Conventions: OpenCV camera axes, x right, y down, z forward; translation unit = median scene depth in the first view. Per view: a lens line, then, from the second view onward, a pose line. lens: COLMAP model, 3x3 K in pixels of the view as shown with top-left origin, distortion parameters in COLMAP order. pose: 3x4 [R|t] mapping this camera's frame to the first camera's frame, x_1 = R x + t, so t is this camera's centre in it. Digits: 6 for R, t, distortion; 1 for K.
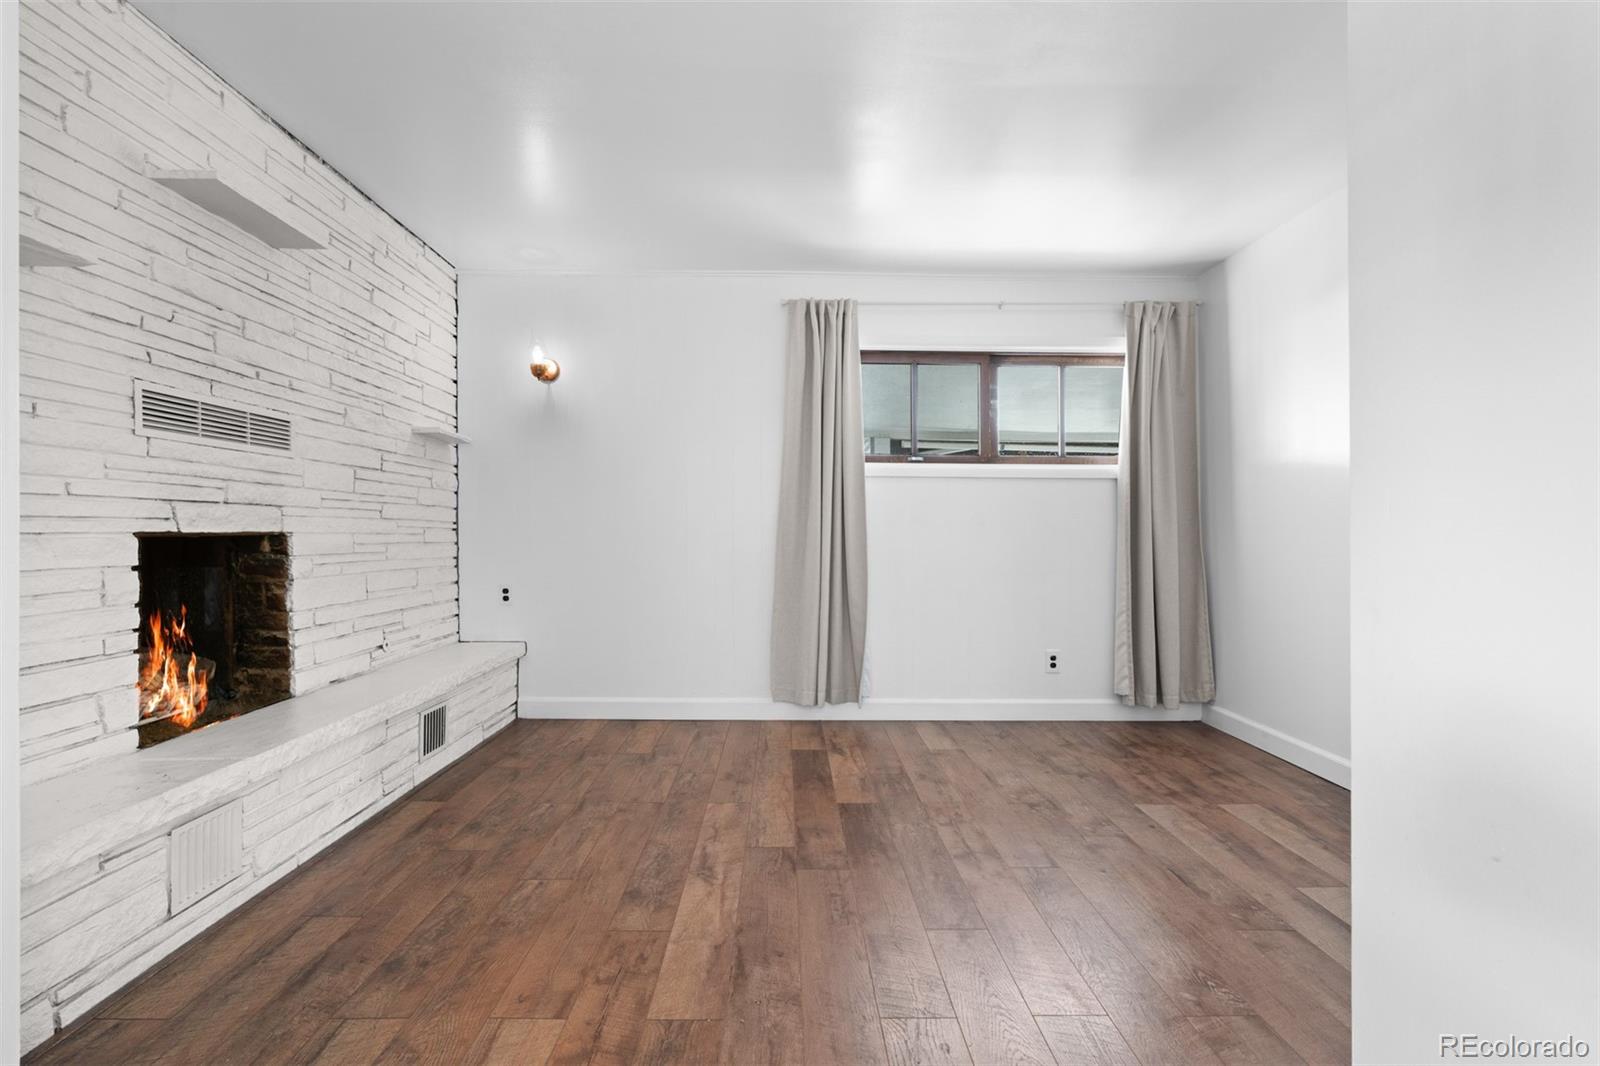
lens RADIAL K [[731.6, 0, 797.4], [0, 731.6, 532.3], [0, 0, 1]] dist [-0.015832, 0.000269]
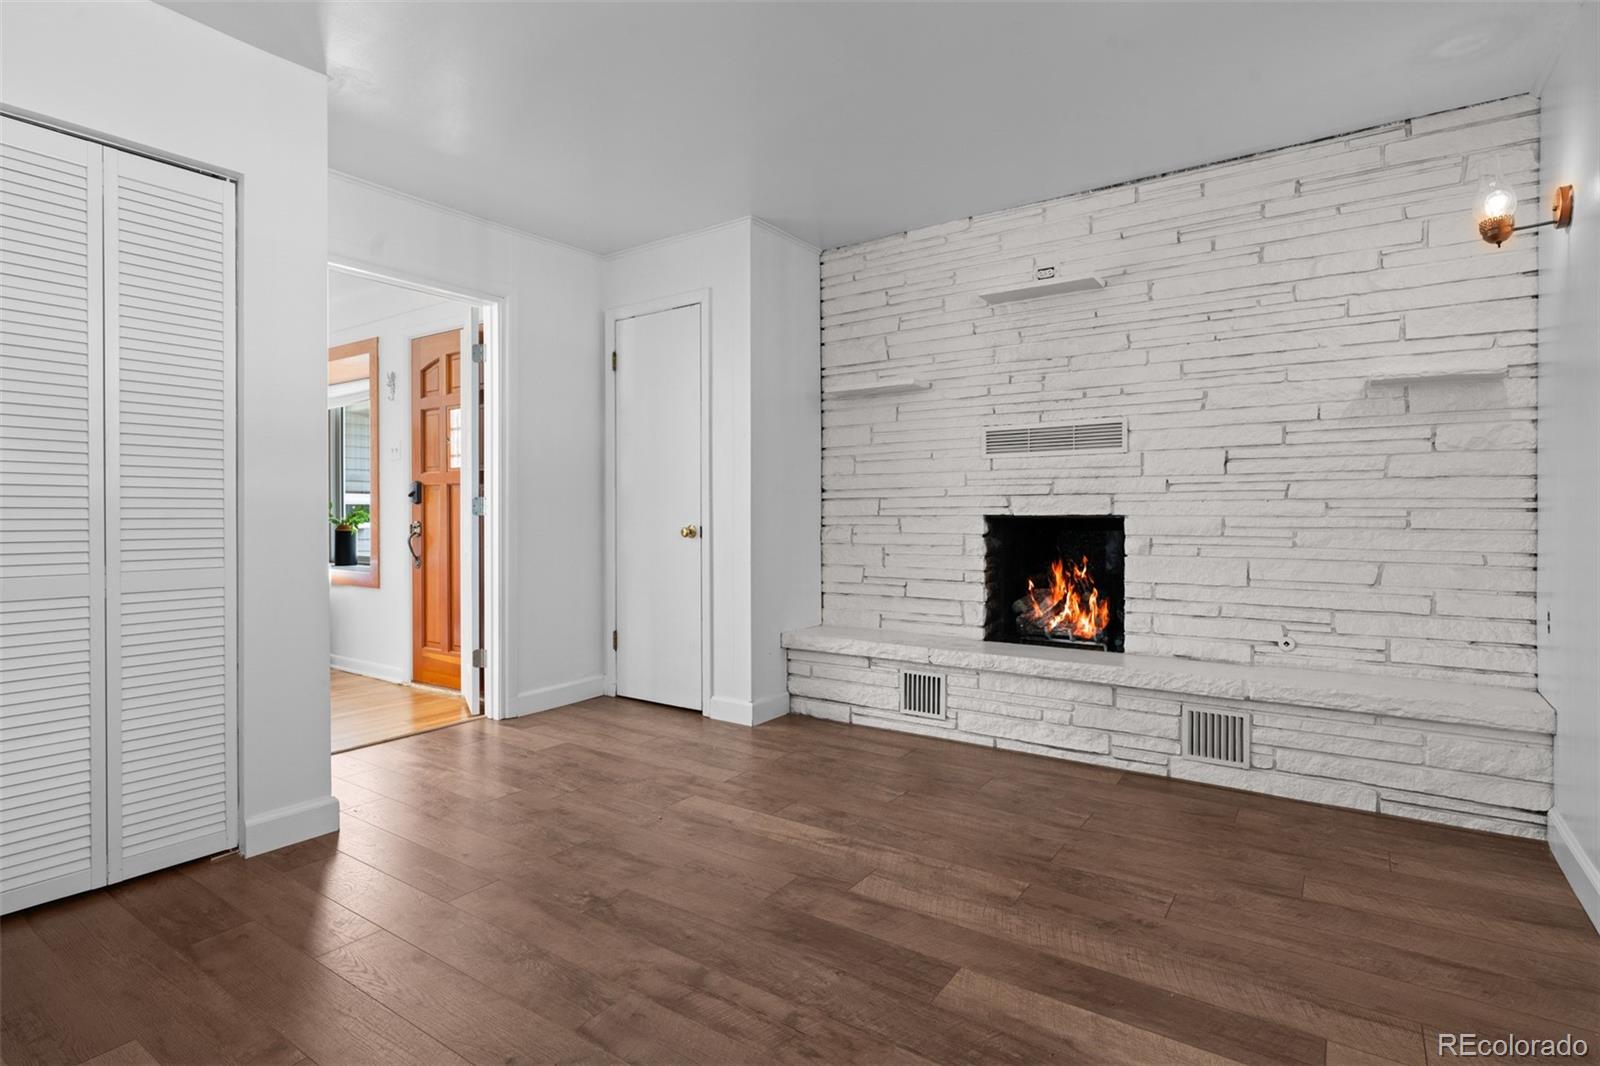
lens RADIAL K [[817.9, 0, 796.9], [0, 817.9, 525.3], [0, 0, 1]] dist [0.002230, 0.000215]
pose [[-0.586819, 0.005451, -0.809700, 0.798680], [-0.001780, 0.999966, 0.008022, 0.008016], [0.809716, 0.006149, -0.586790, 1.527122]]
